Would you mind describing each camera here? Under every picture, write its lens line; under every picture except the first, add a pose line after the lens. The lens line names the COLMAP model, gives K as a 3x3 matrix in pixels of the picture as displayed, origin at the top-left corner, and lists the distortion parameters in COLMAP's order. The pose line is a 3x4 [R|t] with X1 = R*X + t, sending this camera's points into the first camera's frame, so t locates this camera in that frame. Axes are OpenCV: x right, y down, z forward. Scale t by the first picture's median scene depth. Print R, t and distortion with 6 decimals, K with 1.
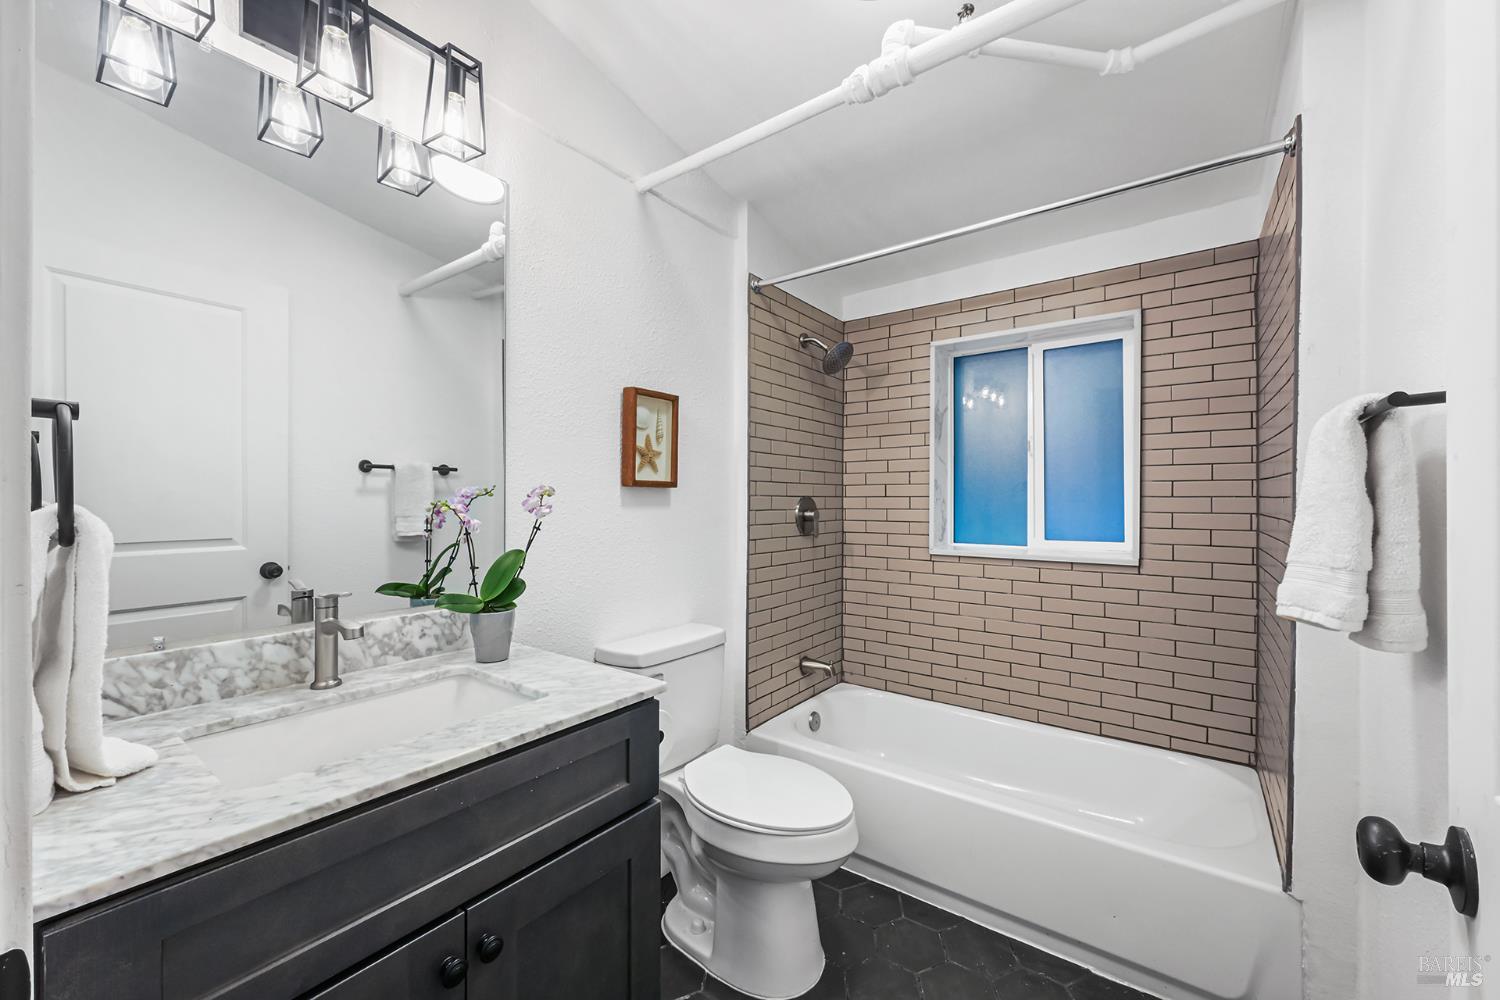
lens RADIAL K [[593.0, 0, 745.6], [0, 593.0, 500.1], [0, 0, 1]] dist [-0.000016, 0.000050]
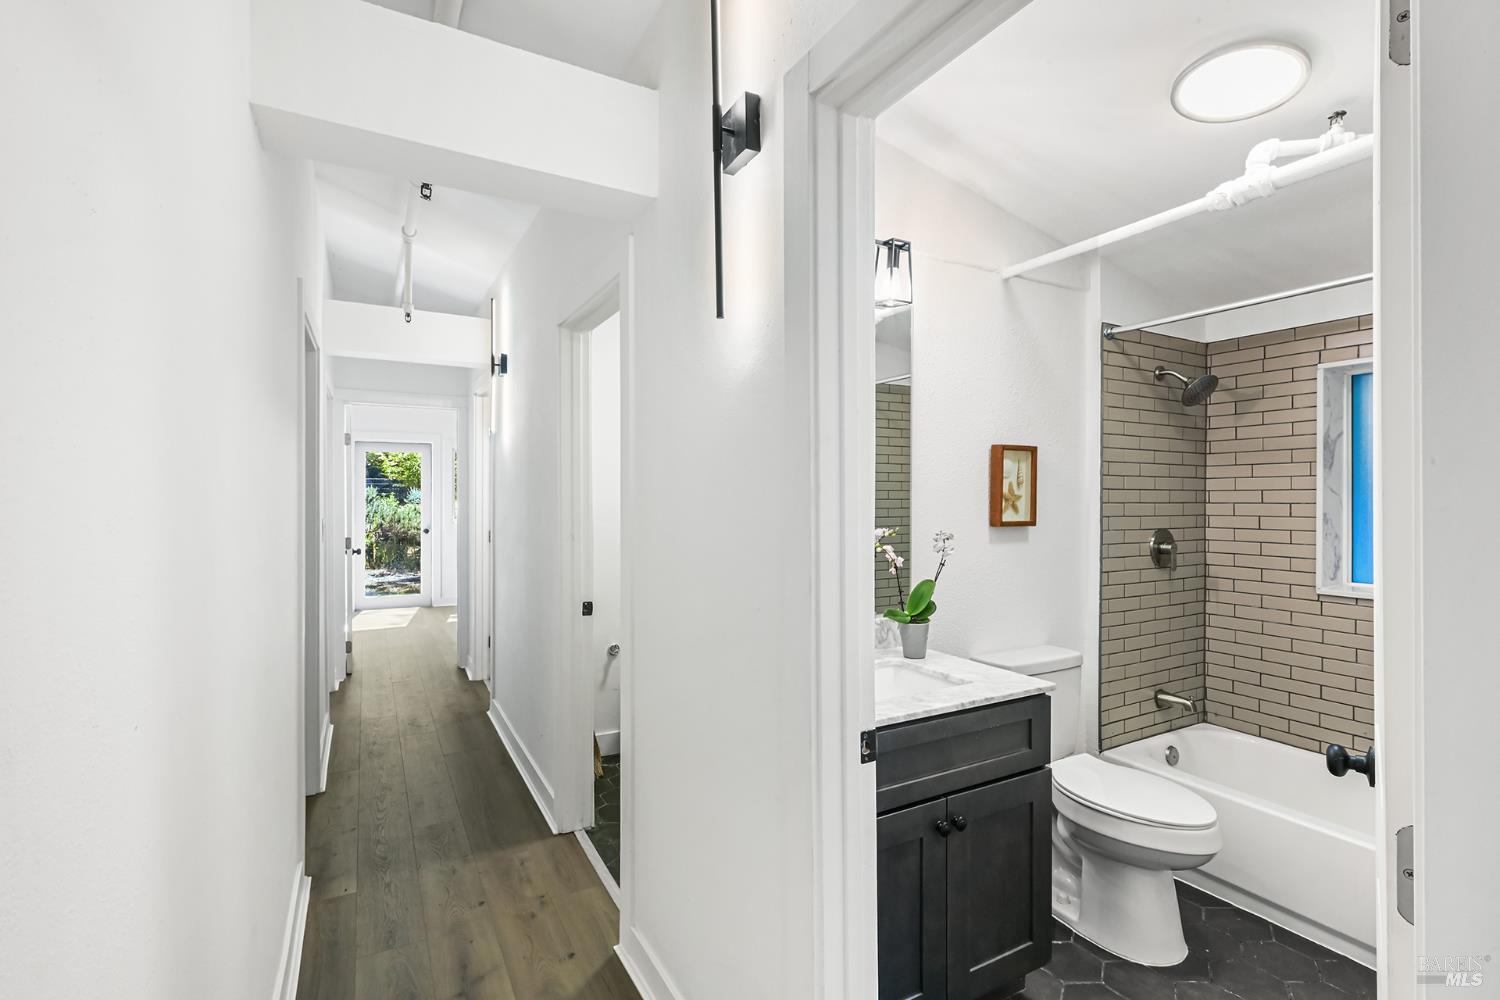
lens RADIAL K [[690.1, 0, 750.0], [0, 690.1, 500.0], [0, 0, 1]] dist [-0.000845, 0.000148]
pose [[0.913516, 0.000063, -0.406803, -0.066088], [-0.000531, 0.999999, -0.001038, -0.059690], [0.406803, 0.001164, 0.913515, -0.382402]]
